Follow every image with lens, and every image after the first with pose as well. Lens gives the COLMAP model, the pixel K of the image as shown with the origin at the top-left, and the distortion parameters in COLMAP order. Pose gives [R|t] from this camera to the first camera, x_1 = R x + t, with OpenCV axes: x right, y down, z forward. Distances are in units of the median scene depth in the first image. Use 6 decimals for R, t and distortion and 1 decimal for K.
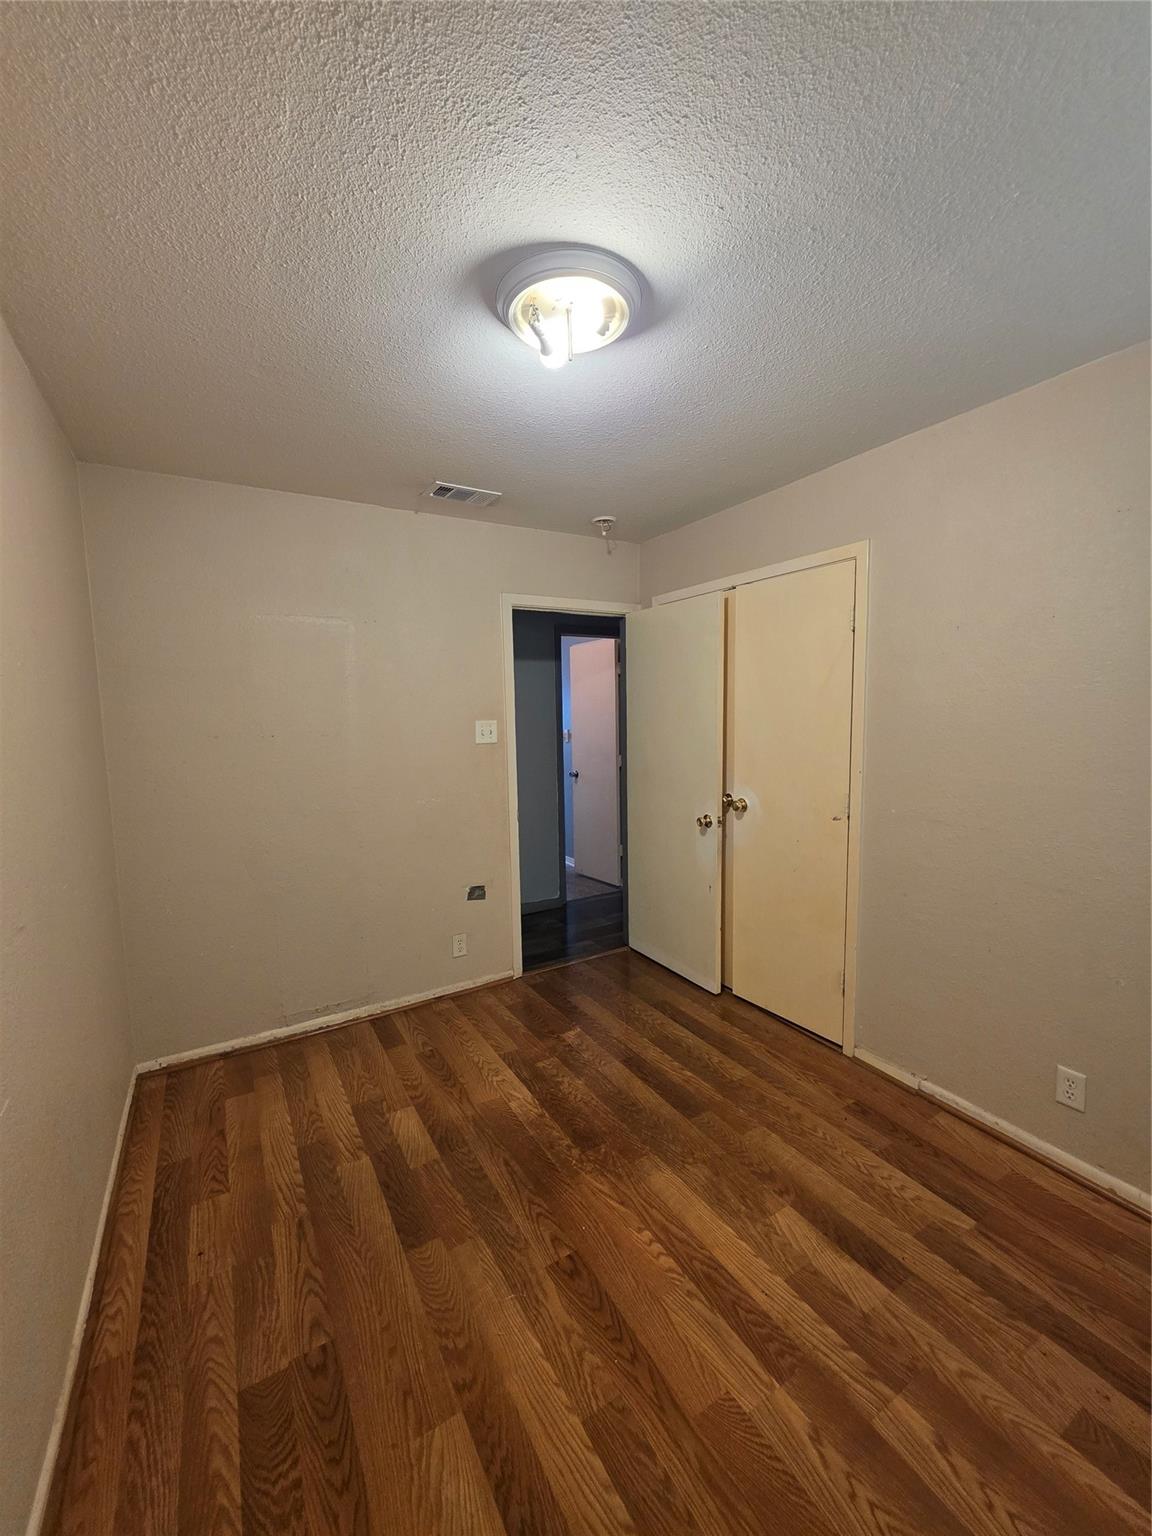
lens RADIAL K [[617.6, 0, 572.4], [0, 617.6, 771.4], [0, 0, 1]] dist [-0.000228, -0.000457]
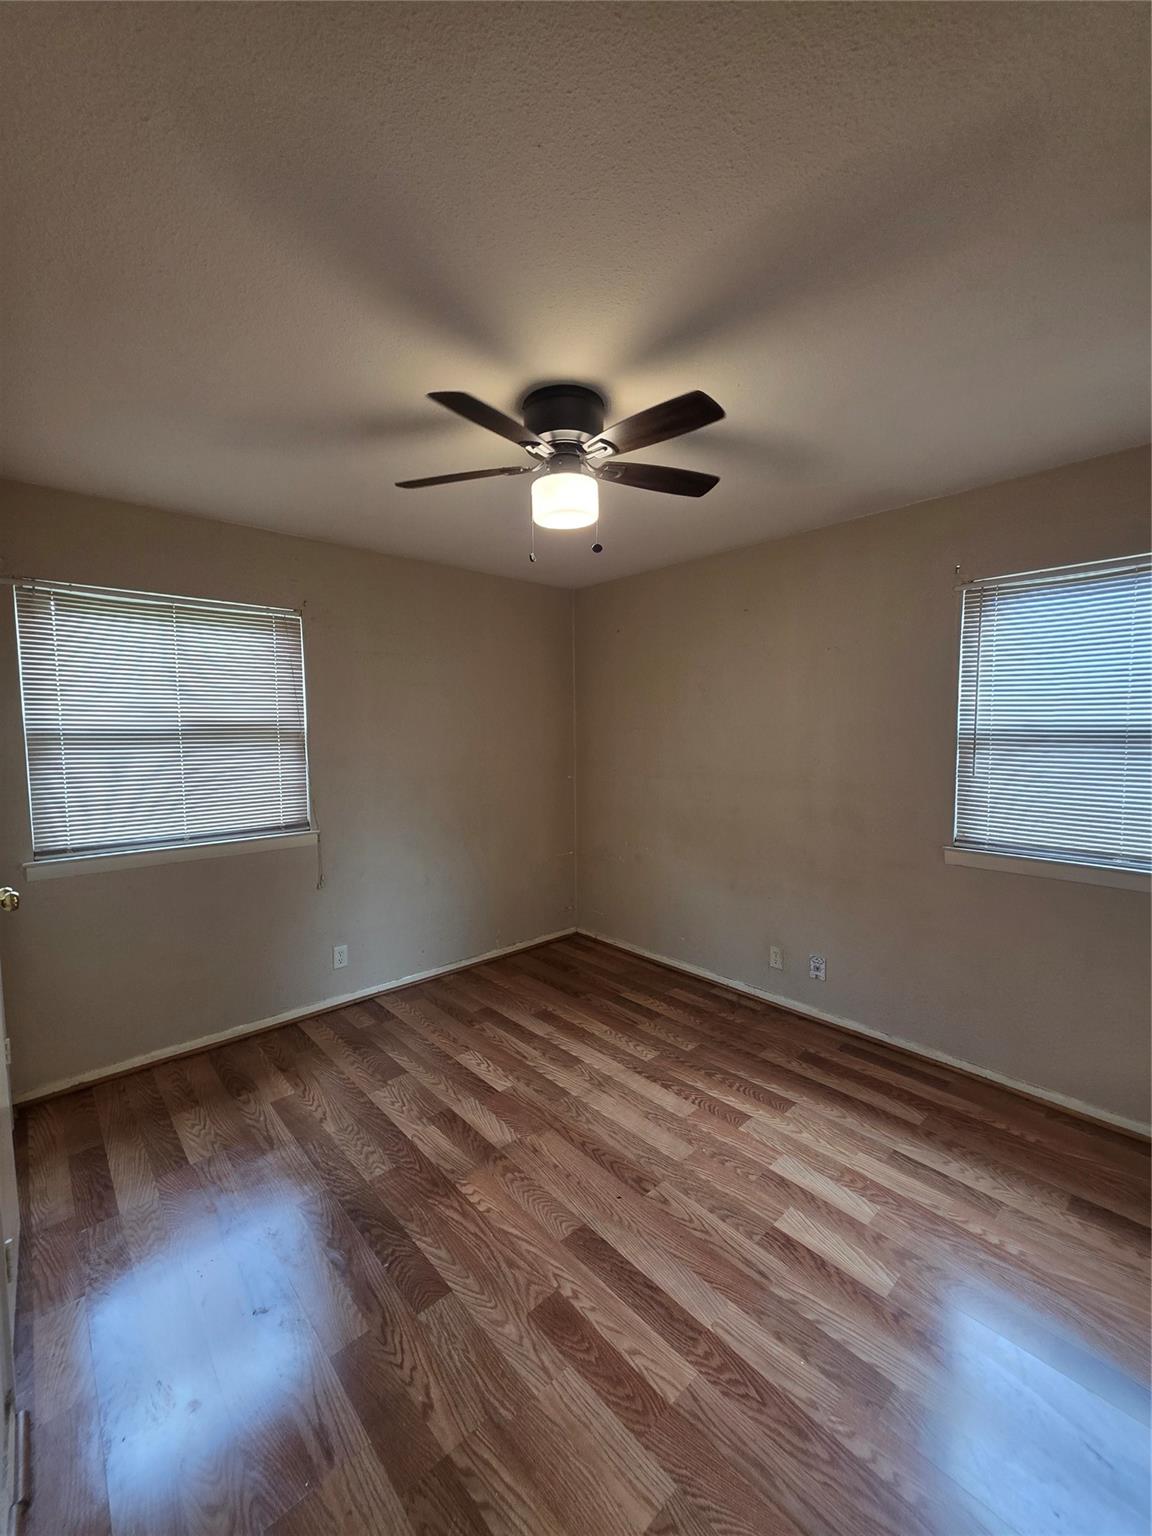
lens RADIAL K [[617.6, 0, 578.1], [0, 617.6, 771.7], [0, 0, 1]] dist [-0.000228, -0.000457]
pose [[-0.979086, -0.008756, -0.203260, 0.726031], [-0.043264, 0.985183, 0.165959, -0.148684], [0.198796, 0.171282, -0.964957, 1.692799]]
